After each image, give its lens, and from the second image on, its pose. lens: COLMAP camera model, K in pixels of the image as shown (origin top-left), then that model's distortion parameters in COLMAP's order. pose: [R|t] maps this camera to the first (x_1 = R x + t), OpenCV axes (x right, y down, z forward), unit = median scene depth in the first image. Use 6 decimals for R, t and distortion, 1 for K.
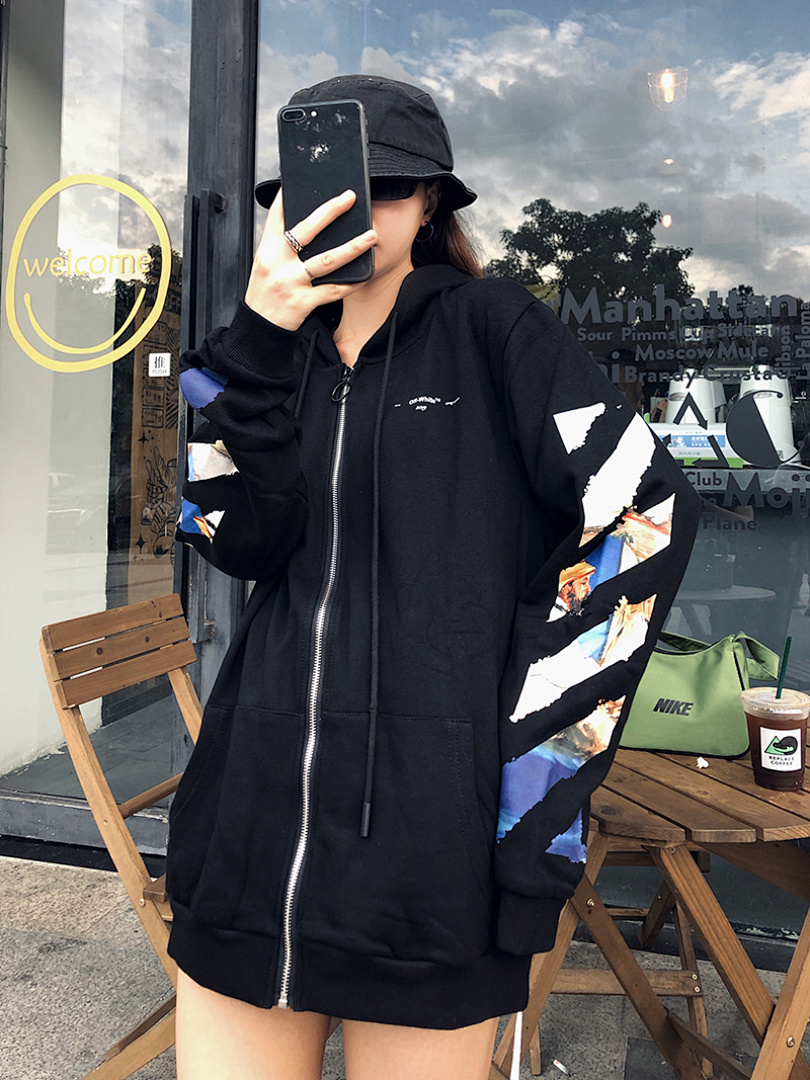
lens RADIAL K [[949.8, 0, 412.7], [0, 949.8, 412.3], [0, 0, 1]] dist [0.004881, 0.010073]
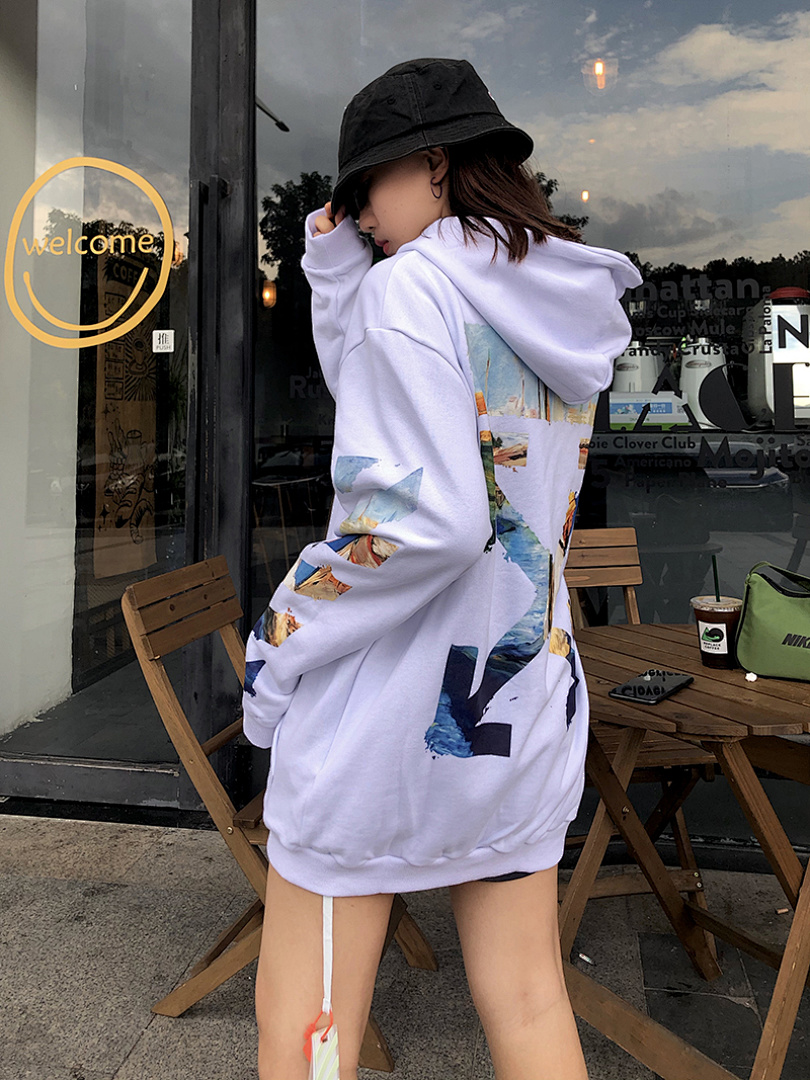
lens RADIAL K [[962.2, 0, 392.8], [0, 962.2, 379.3], [0, 0, 1]] dist [0.006132, 0.014551]
pose [[0.995184, -0.007153, 0.097760, -0.141263], [0.007003, 0.999974, 0.001881, -0.009381], [-0.097771, -0.001188, 0.995208, -0.098654]]
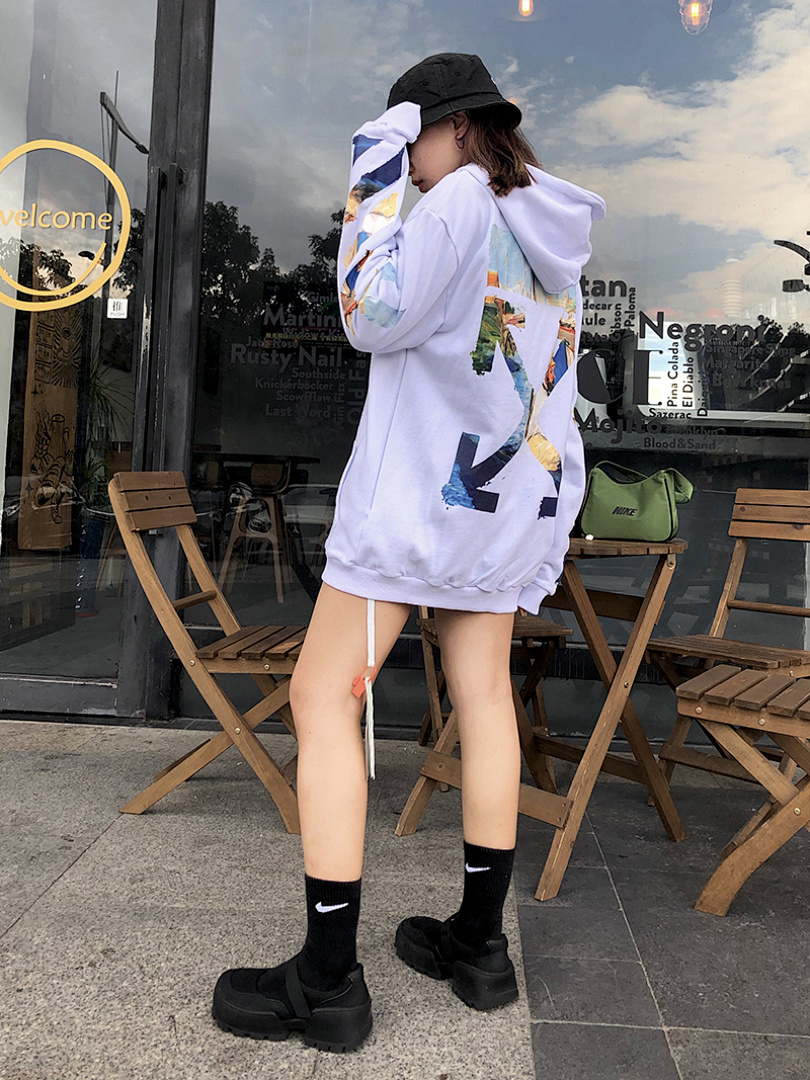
lens RADIAL K [[1028.7, 0, 408.4], [0, 1028.7, 444.6], [0, 0, 1]] dist [0.009096, 0.012018]
pose [[0.975373, 0.037984, 0.217265, -0.221318], [-0.039820, 0.999199, 0.004077, 0.119435], [-0.216936, -0.012628, 0.976104, -0.396325]]
